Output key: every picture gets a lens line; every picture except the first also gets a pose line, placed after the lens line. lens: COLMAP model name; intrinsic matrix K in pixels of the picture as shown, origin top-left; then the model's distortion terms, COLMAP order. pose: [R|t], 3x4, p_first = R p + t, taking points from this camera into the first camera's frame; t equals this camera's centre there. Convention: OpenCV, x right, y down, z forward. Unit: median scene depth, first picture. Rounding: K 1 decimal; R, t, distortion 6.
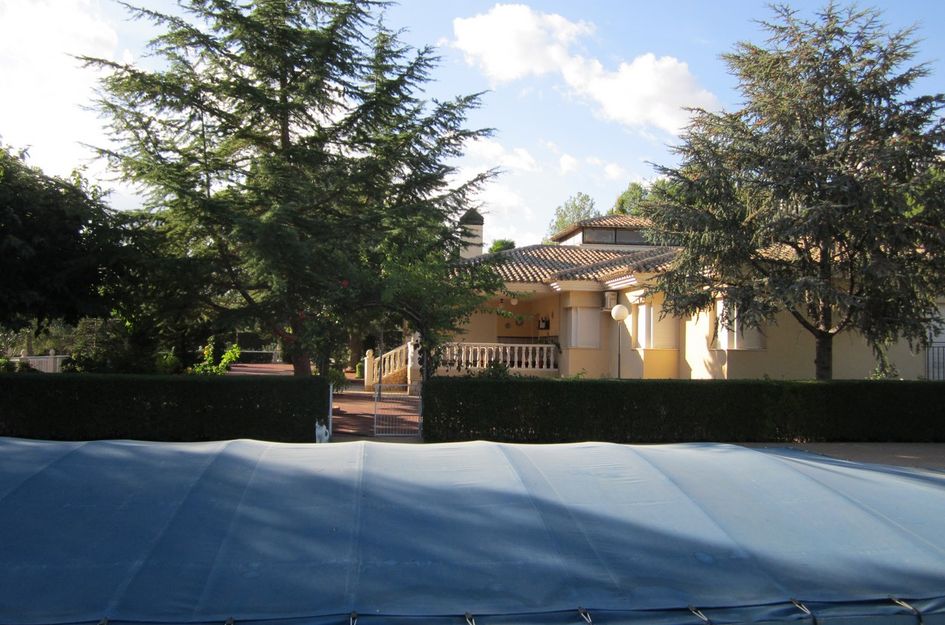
lens RADIAL K [[827.2, 0, 472.5], [0, 827.2, 312.5], [0, 0, 1]] dist [0.147395, 0.002771]
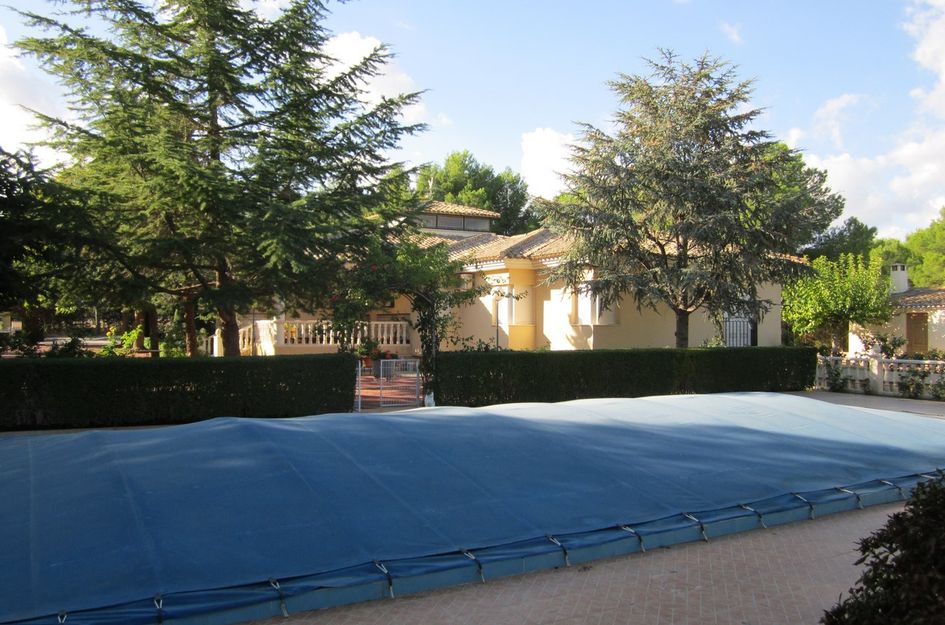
lens RADIAL K [[827.2, 0, 472.5], [0, 827.2, 312.5], [0, 0, 1]] dist [0.147395, 0.002771]
pose [[0.933877, -0.001929, 0.357589, -0.310832], [-0.008247, 0.999603, 0.026931, -0.004688], [-0.357499, -0.028099, 0.933491, -0.052787]]
